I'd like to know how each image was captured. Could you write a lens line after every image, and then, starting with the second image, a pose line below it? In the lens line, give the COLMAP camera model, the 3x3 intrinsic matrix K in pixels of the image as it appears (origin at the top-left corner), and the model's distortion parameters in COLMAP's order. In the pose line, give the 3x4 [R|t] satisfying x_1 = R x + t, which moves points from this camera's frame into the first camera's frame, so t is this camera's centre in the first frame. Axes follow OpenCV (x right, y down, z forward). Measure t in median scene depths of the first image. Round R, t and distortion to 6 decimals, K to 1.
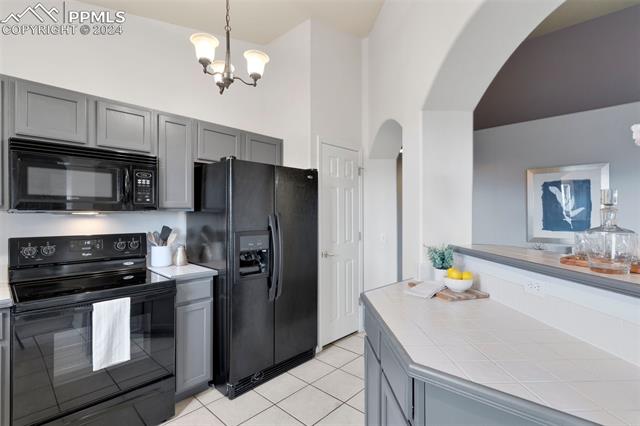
lens RADIAL K [[306.9, 0, 320.0], [0, 306.9, 213.0], [0, 0, 1]] dist [0.001036, 0.000275]
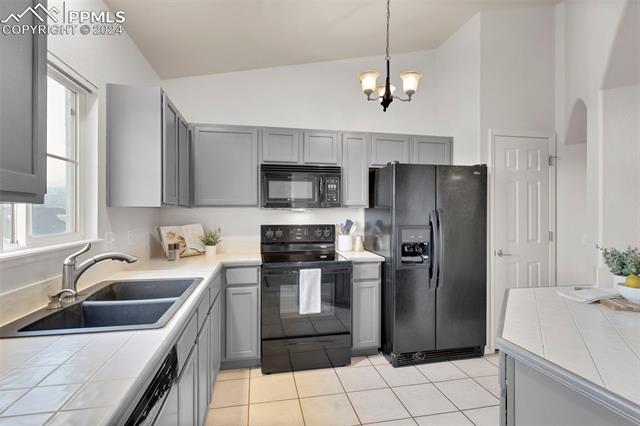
lens RADIAL K [[315.5, 0, 318.9], [0, 315.5, 210.2], [0, 0, 1]] dist [0.000711, 0.000158]
pose [[0.814558, 0.001098, -0.580081, 0.170673], [0.001148, 0.999993, 0.003504, -0.001926], [0.580081, -0.003520, 0.814551, -0.150632]]
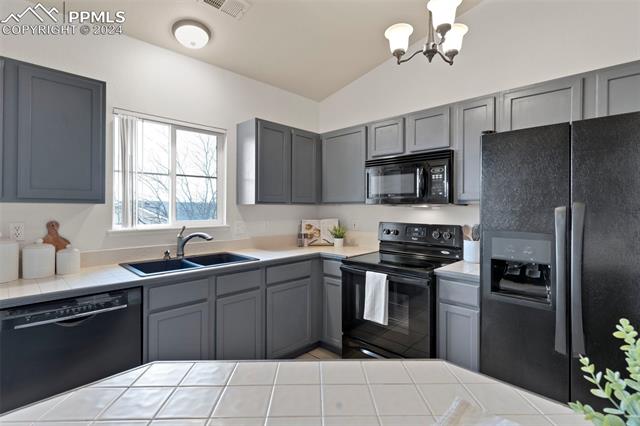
lens RADIAL K [[315.1, 0, 320.0], [0, 315.1, 213.0], [0, 0, 1]] dist [0.000444, 0.000033]
pose [[-0.027183, 0.022570, -0.999376, 0.497347], [0.003926, 0.999740, 0.022471, -0.001816], [0.999623, -0.003312, -0.027264, 0.588772]]
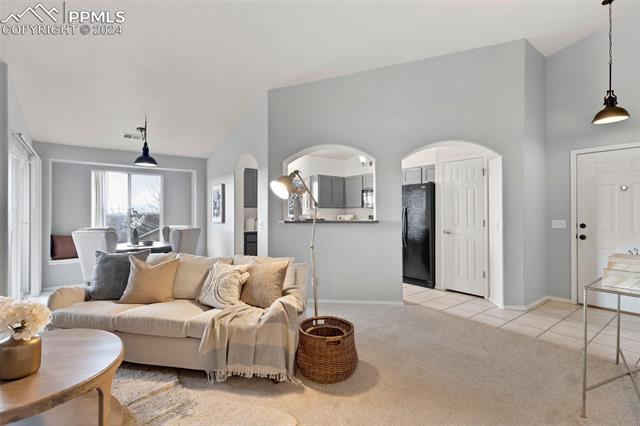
lens RADIAL K [[306.9, 0, 320.0], [0, 306.9, 213.0], [0, 0, 1]] dist [0.001036, 0.000275]
pose [[-0.157383, 0.000157, -0.987538, 2.233601], [0.008150, 0.999966, -0.001140, 0.043753], [0.987504, -0.008228, -0.157379, 0.795713]]
